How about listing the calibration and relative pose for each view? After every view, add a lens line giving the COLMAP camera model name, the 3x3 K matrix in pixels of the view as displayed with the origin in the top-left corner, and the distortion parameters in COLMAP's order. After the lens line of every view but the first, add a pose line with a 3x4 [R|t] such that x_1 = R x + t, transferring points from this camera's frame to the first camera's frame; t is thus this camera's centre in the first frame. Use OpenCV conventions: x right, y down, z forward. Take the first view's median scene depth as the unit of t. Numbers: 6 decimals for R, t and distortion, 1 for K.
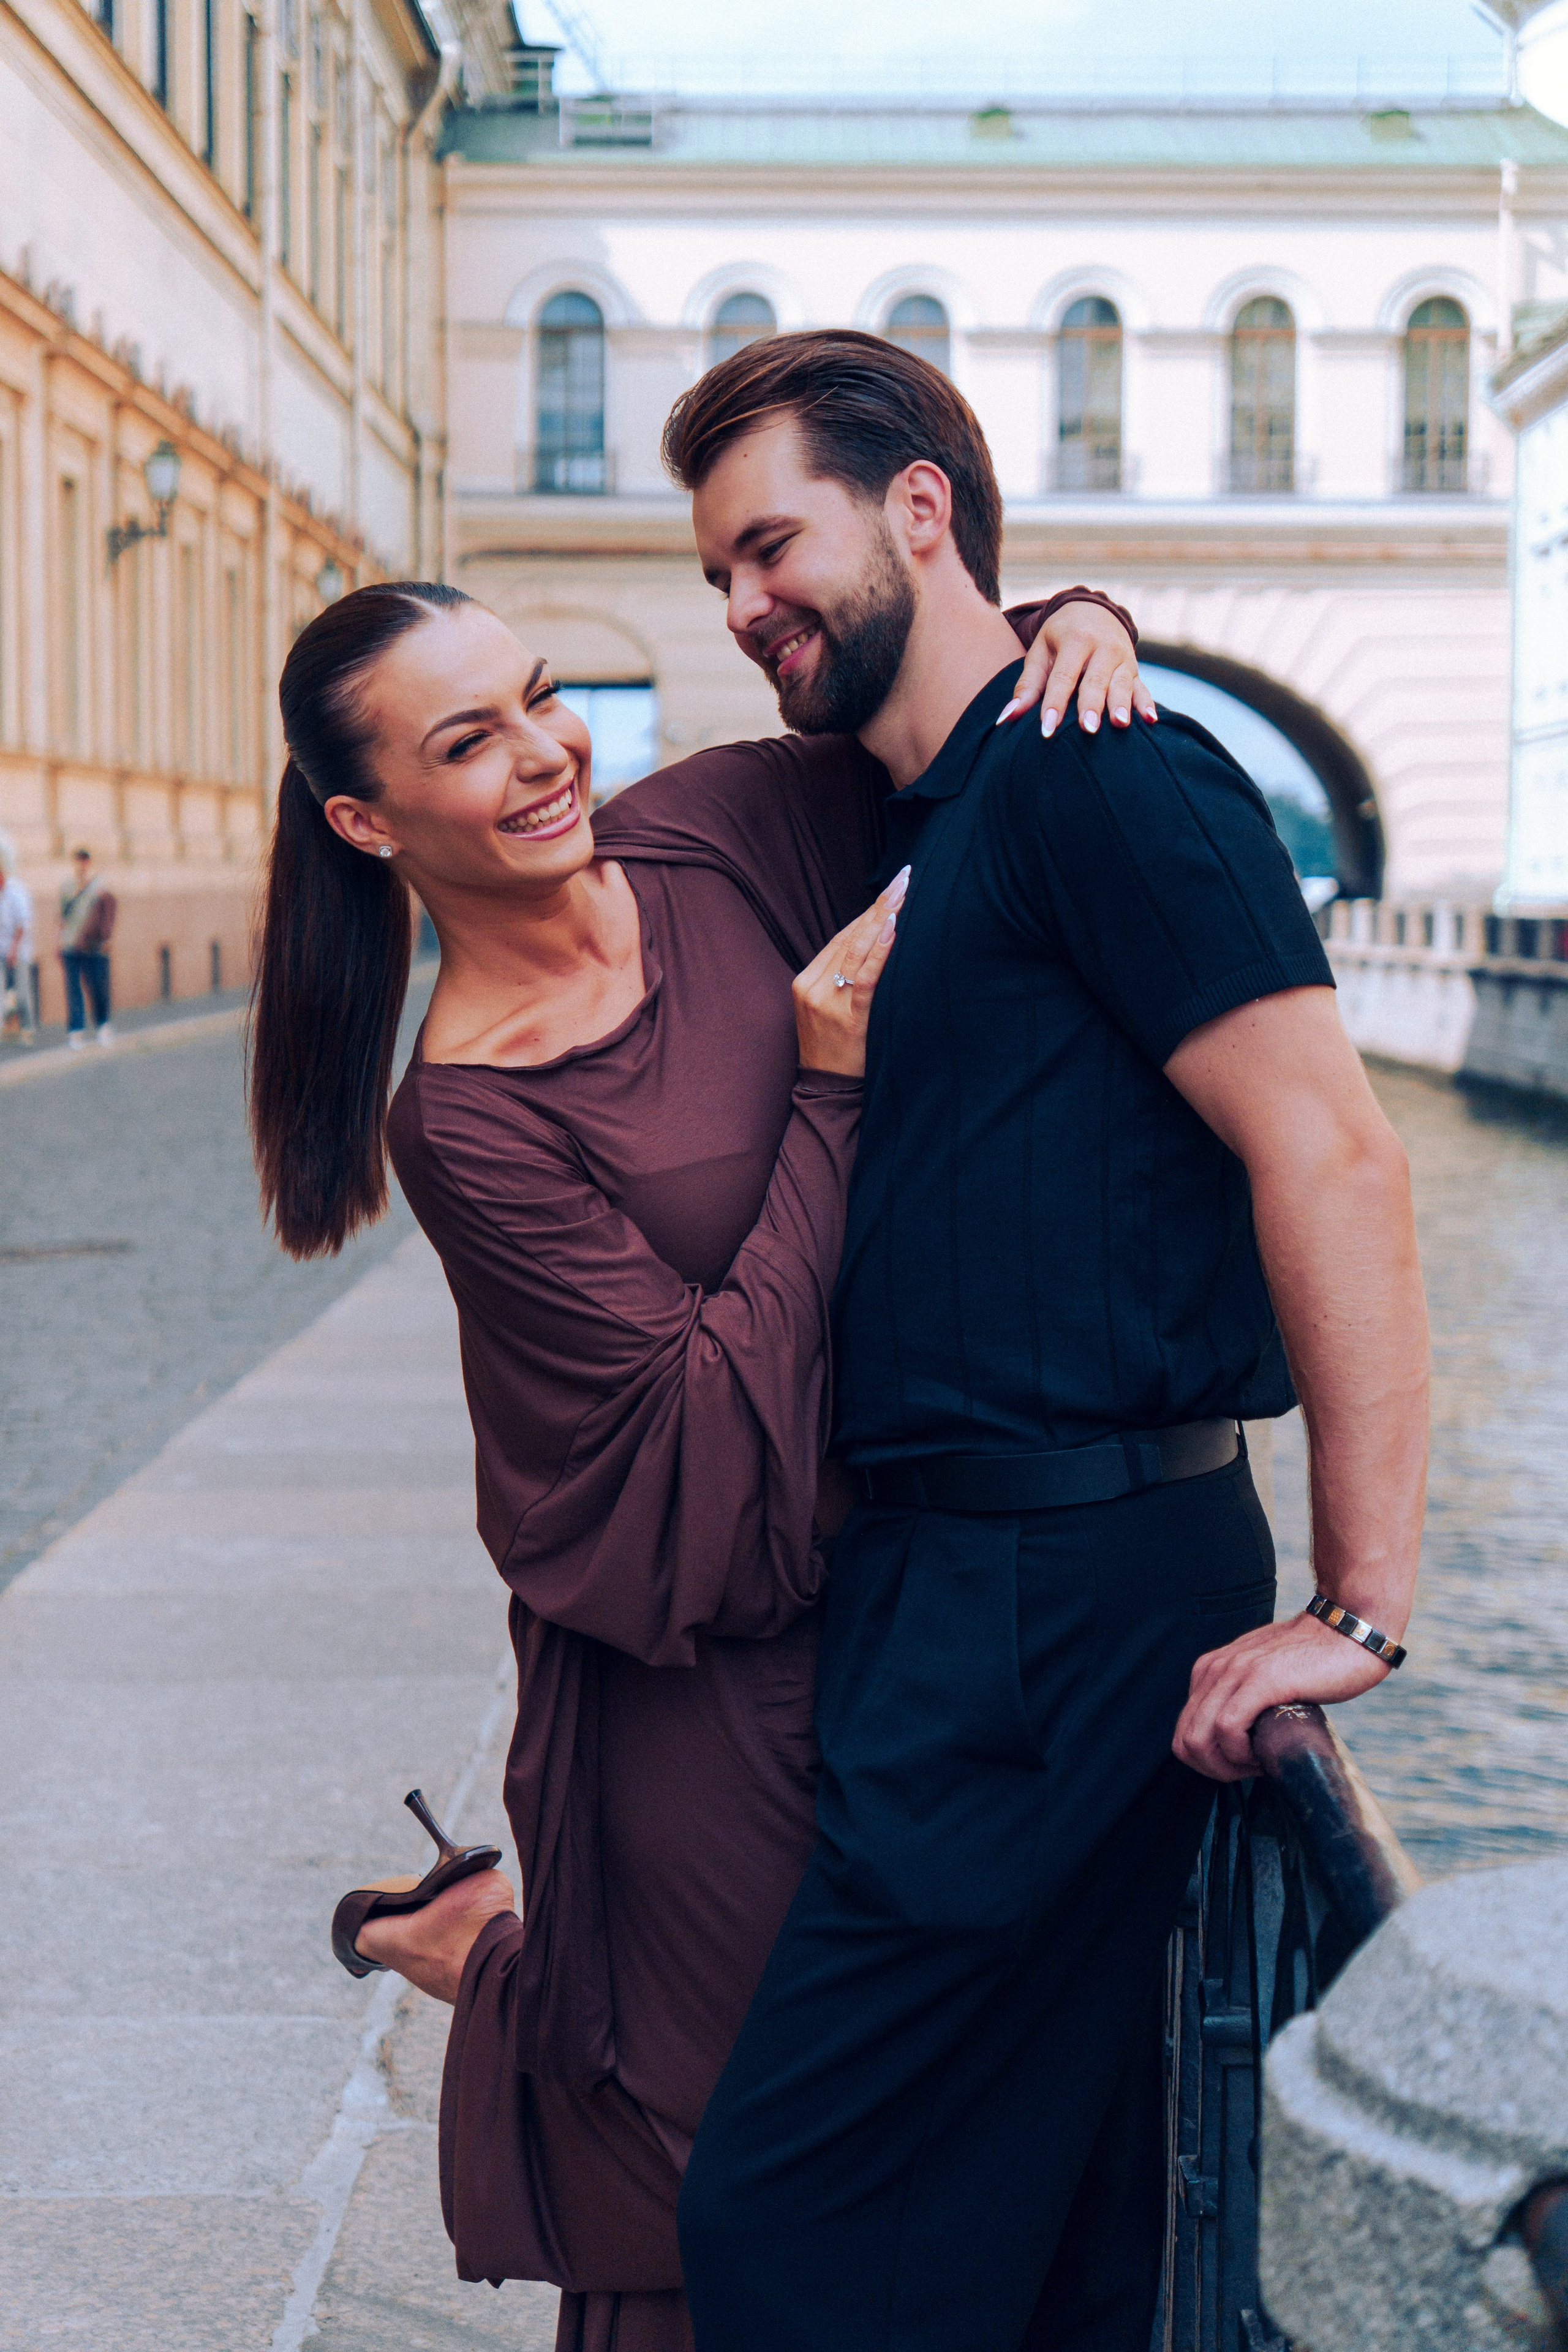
lens RADIAL K [[4385.3, 0, 707.3], [0, 4385.3, 1245.1], [0, 0, 1]] dist [0.046683, 0.000000]
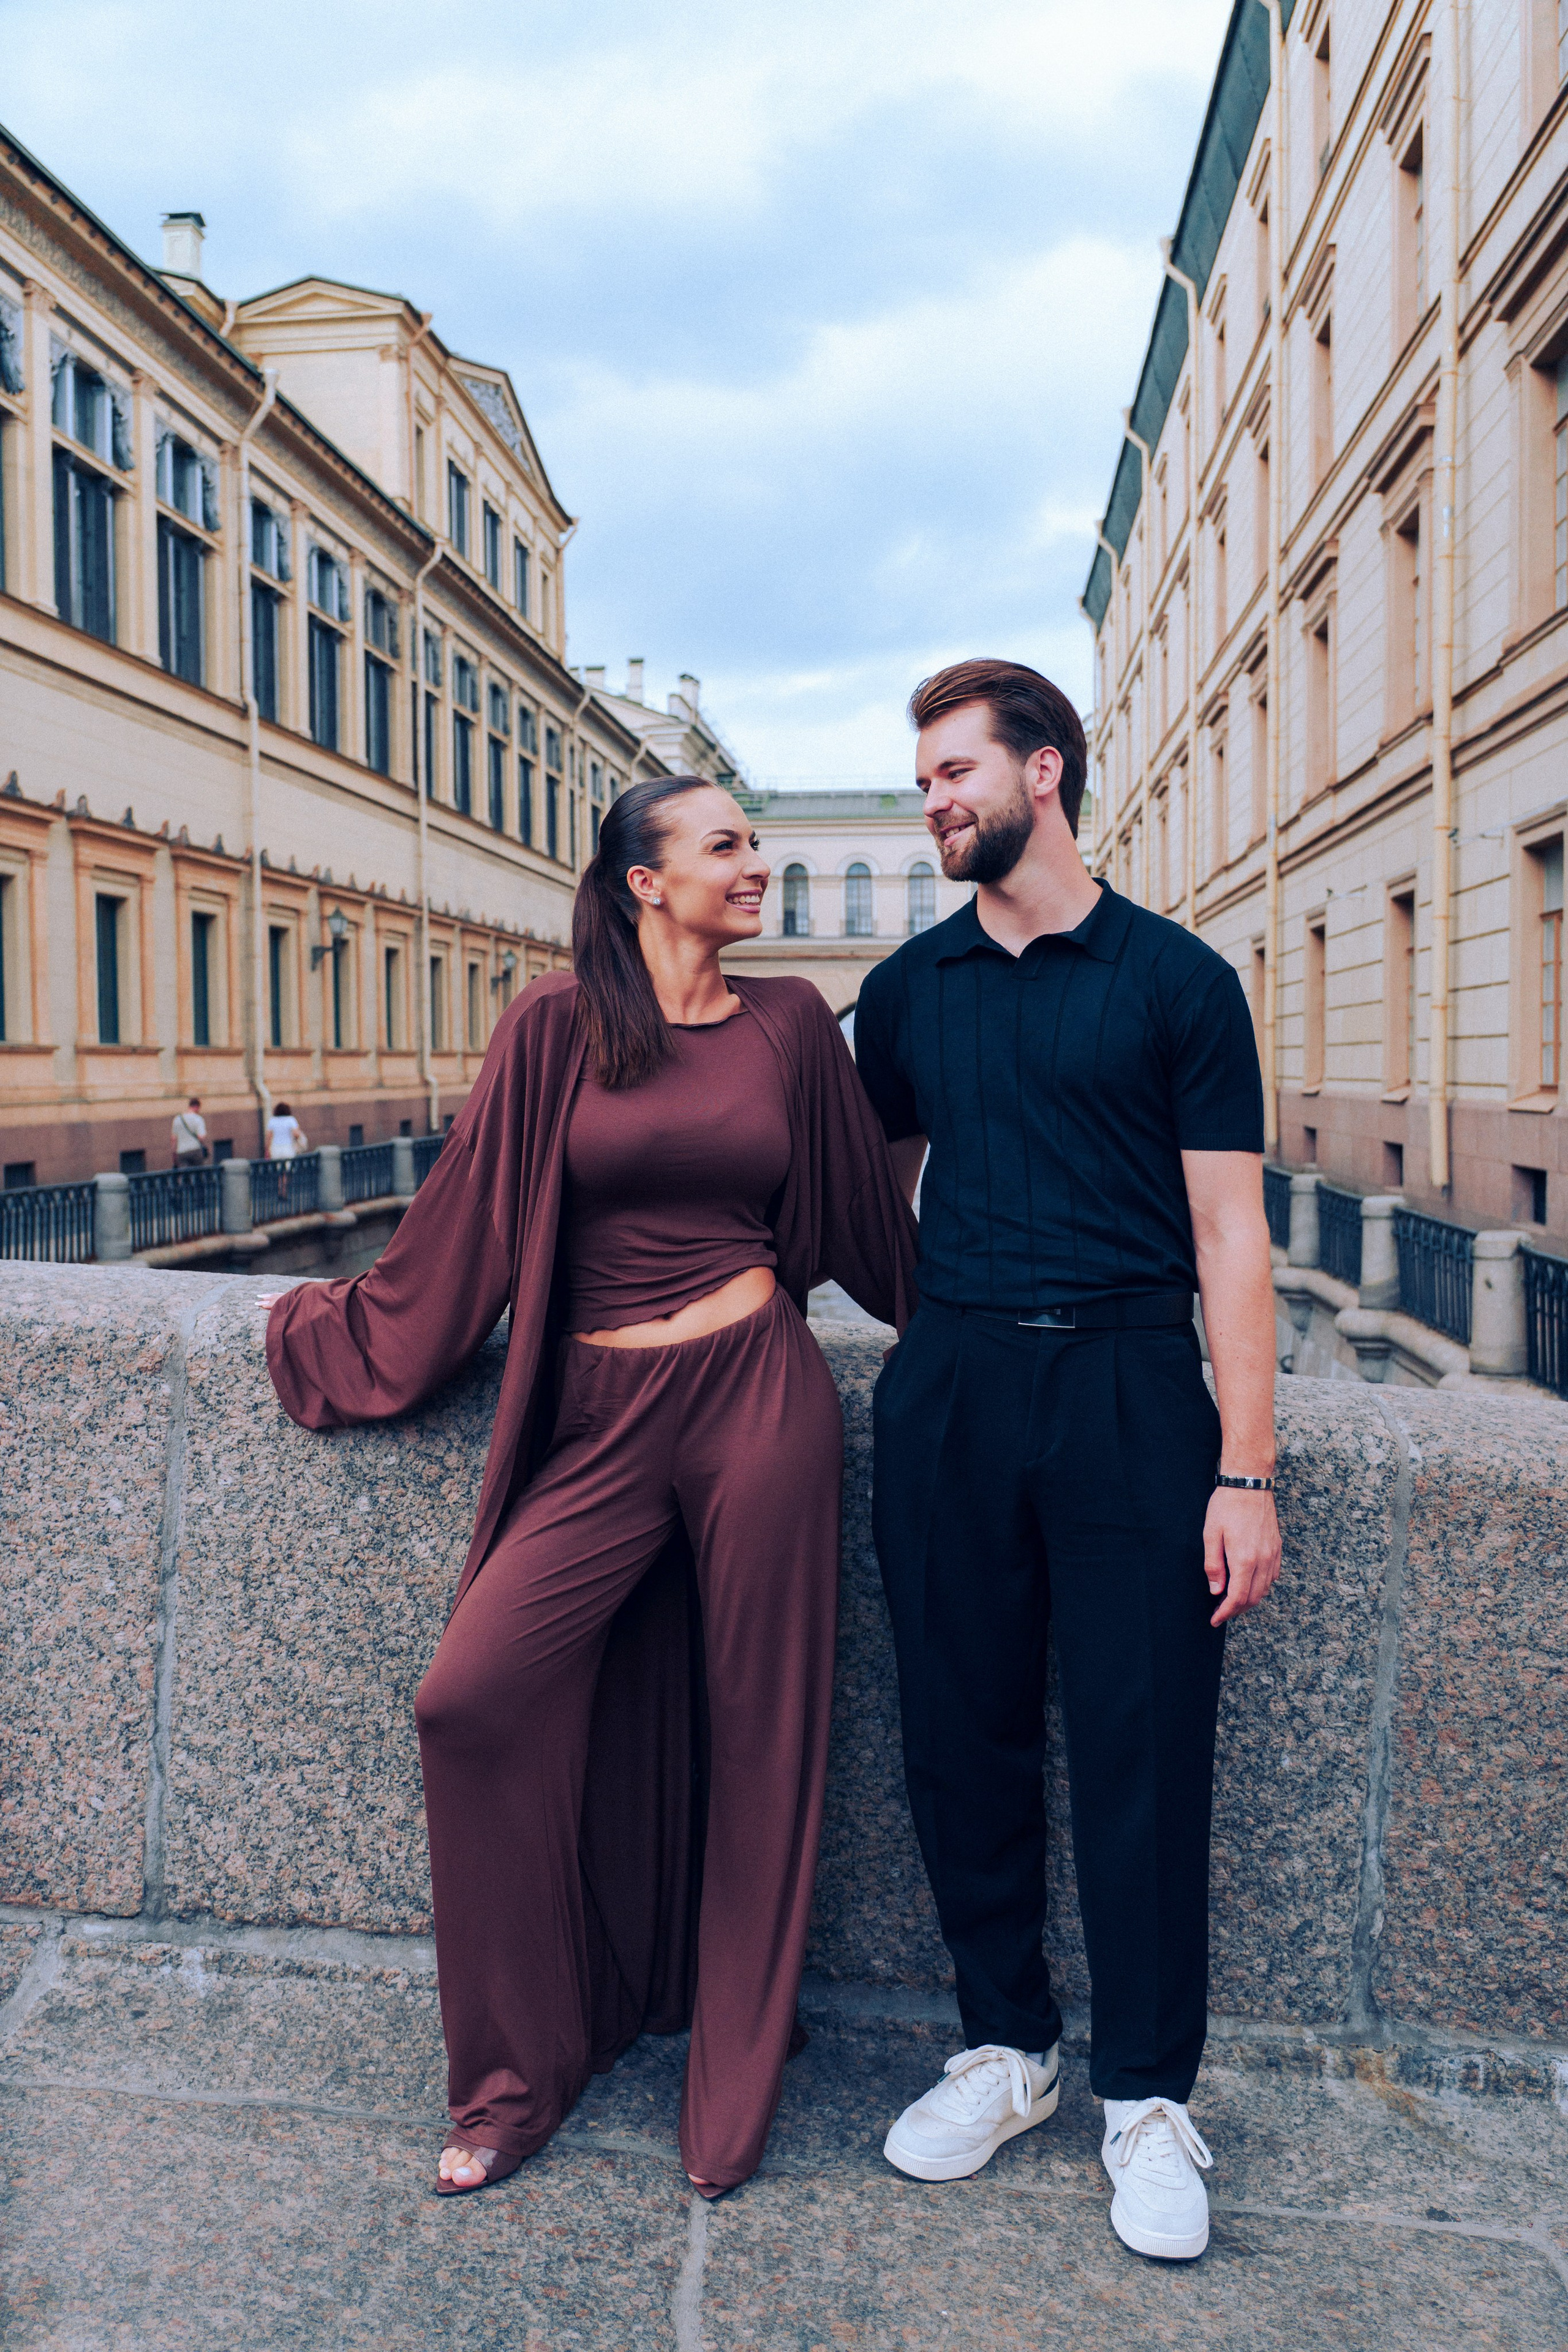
lens RADIAL K [[1933.3, 0, 786.3], [0, 1933.3, 1177.8], [0, 0, 1]] dist [-0.048983, 0.034074]
pose [[0.996670, -0.007311, -0.081215, 0.117253], [0.005302, 0.999675, -0.024924, 0.010956], [0.081371, 0.024411, 0.996385, -0.232187]]
